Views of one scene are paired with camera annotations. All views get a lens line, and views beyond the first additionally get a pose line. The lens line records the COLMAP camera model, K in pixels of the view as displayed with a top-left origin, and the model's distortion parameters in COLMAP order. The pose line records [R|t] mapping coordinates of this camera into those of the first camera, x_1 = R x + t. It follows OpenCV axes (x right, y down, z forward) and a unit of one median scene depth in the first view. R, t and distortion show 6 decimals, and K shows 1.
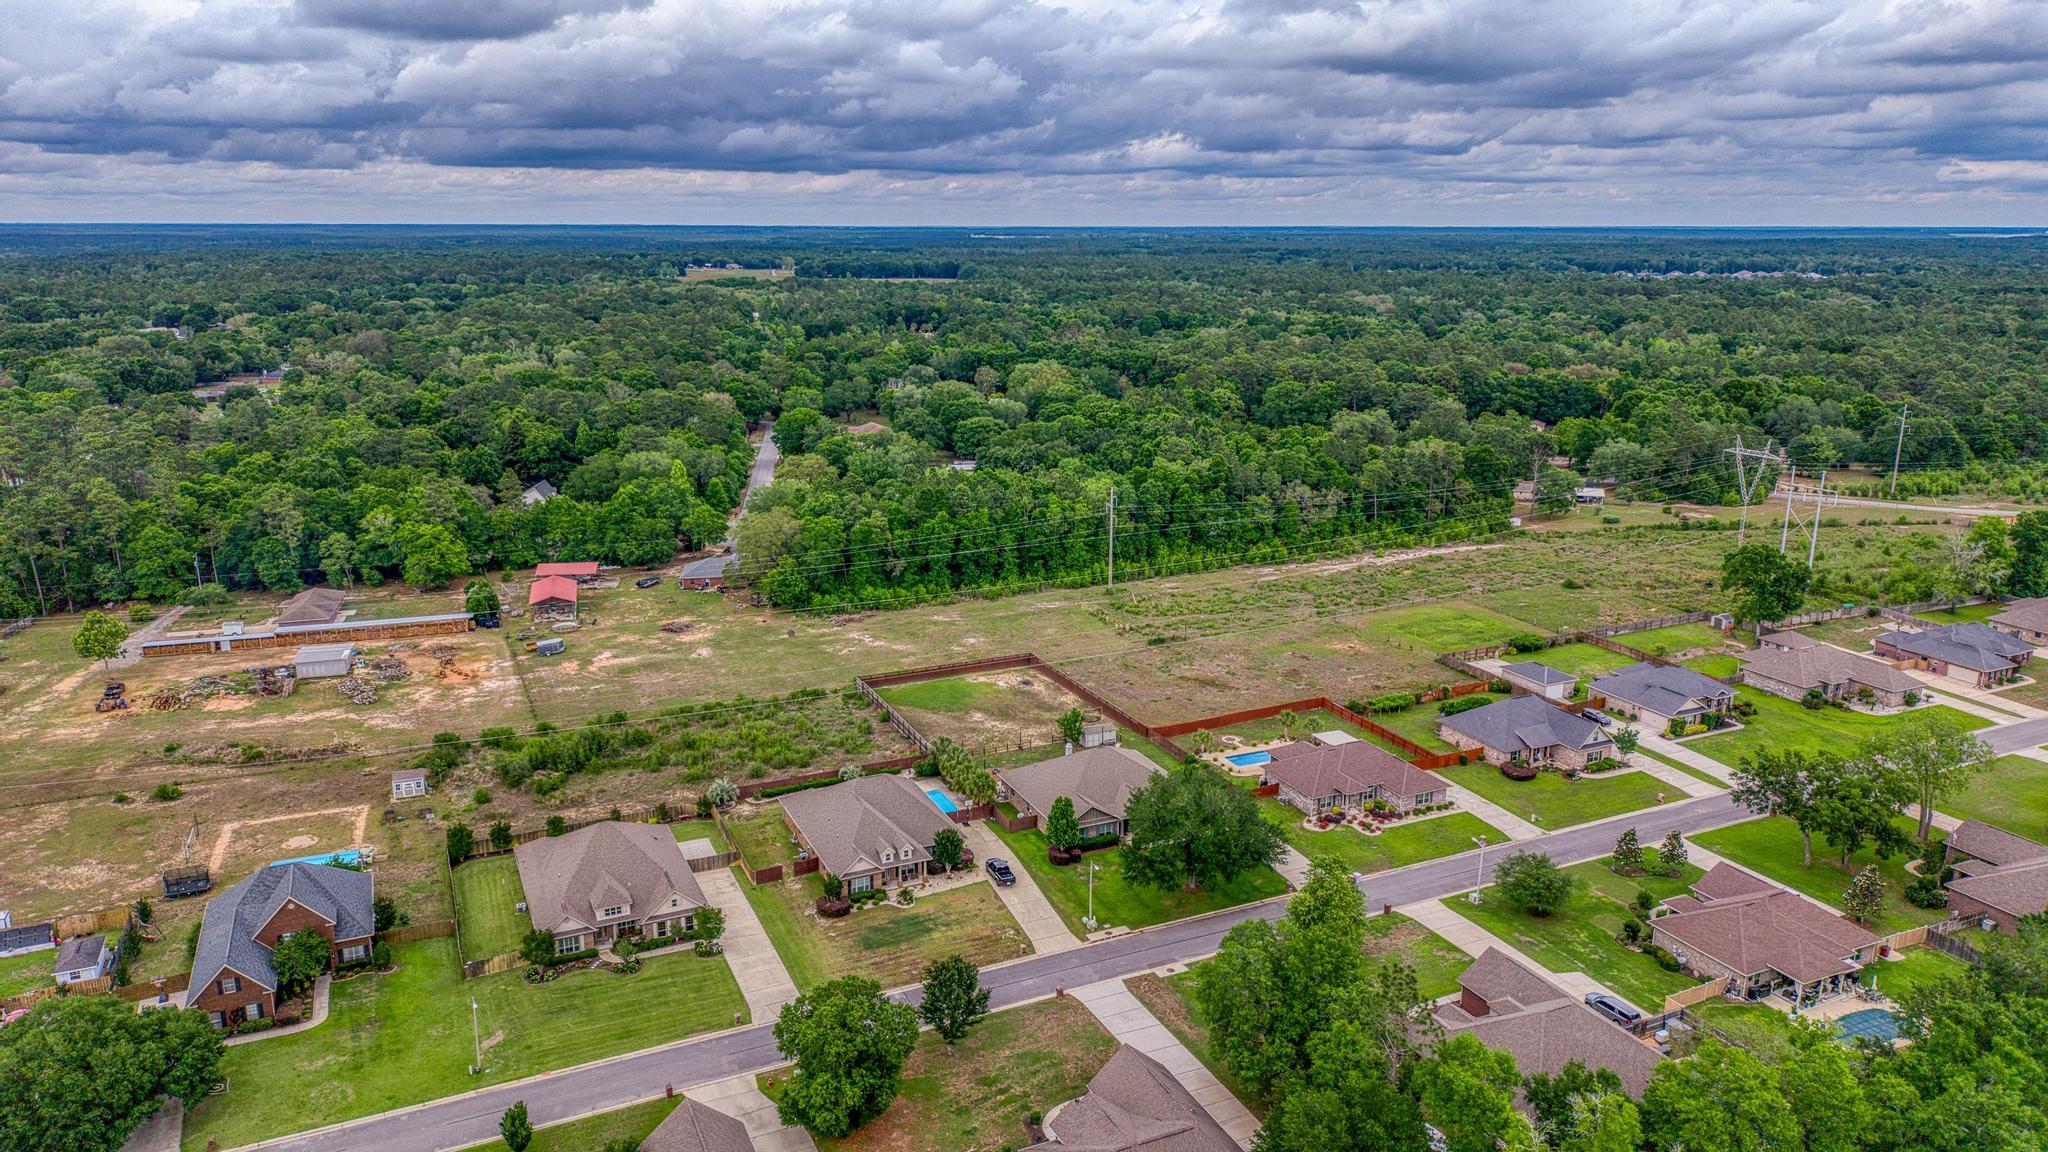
lens RADIAL K [[1372.5, 0, 1024.0], [0, 1372.5, 576.0], [0, 0, 1]] dist [0.029228, -0.028746]
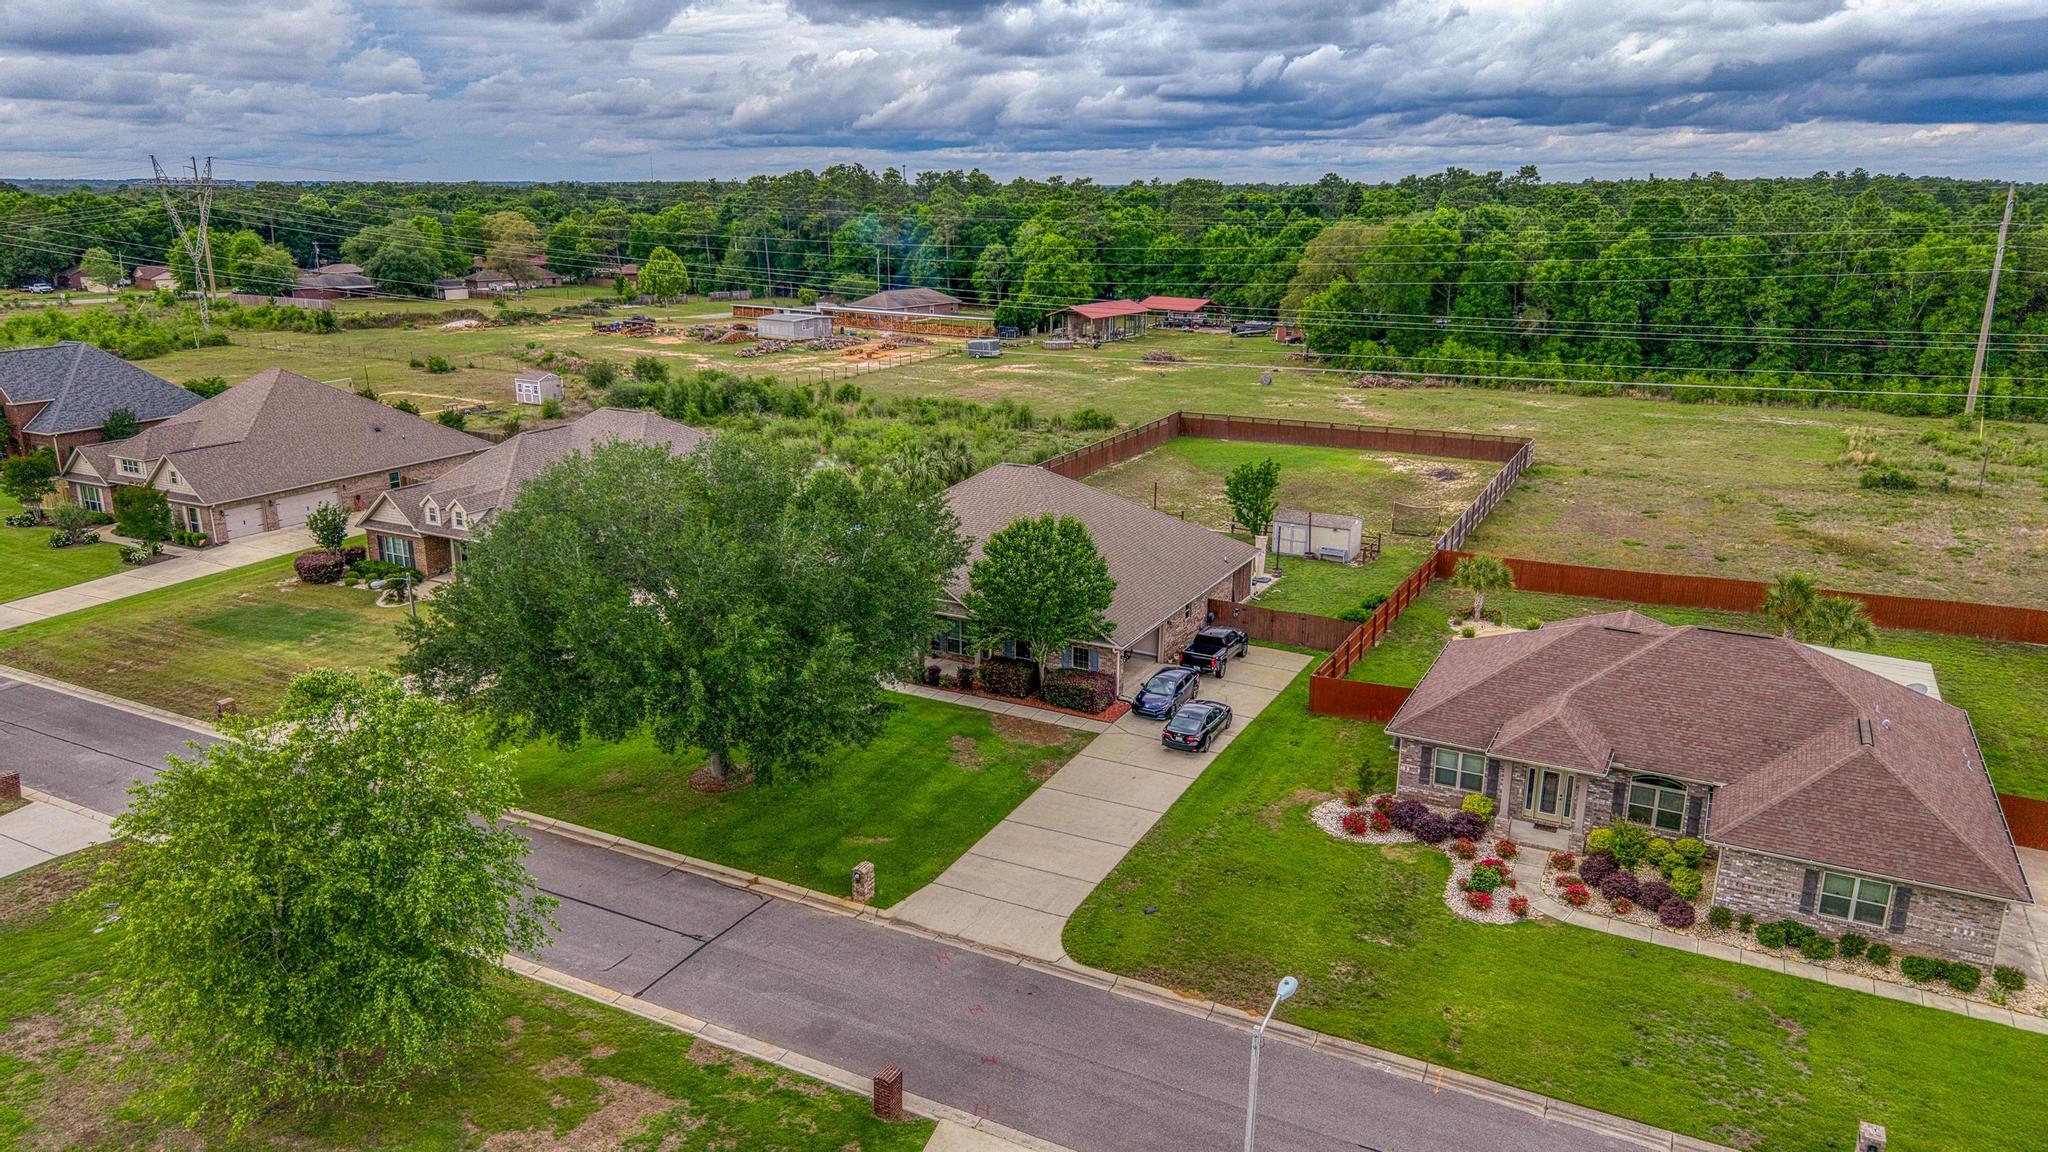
lens RADIAL K [[1372.5, 0, 1024.0], [0, 1372.5, 576.0], [0, 0, 1]] dist [0.029228, -0.028746]
pose [[0.608177, 0.216086, -0.763824, 0.295866], [-0.197582, 0.973160, 0.117987, 0.086214], [0.768819, 0.079161, 0.634548, 0.587513]]
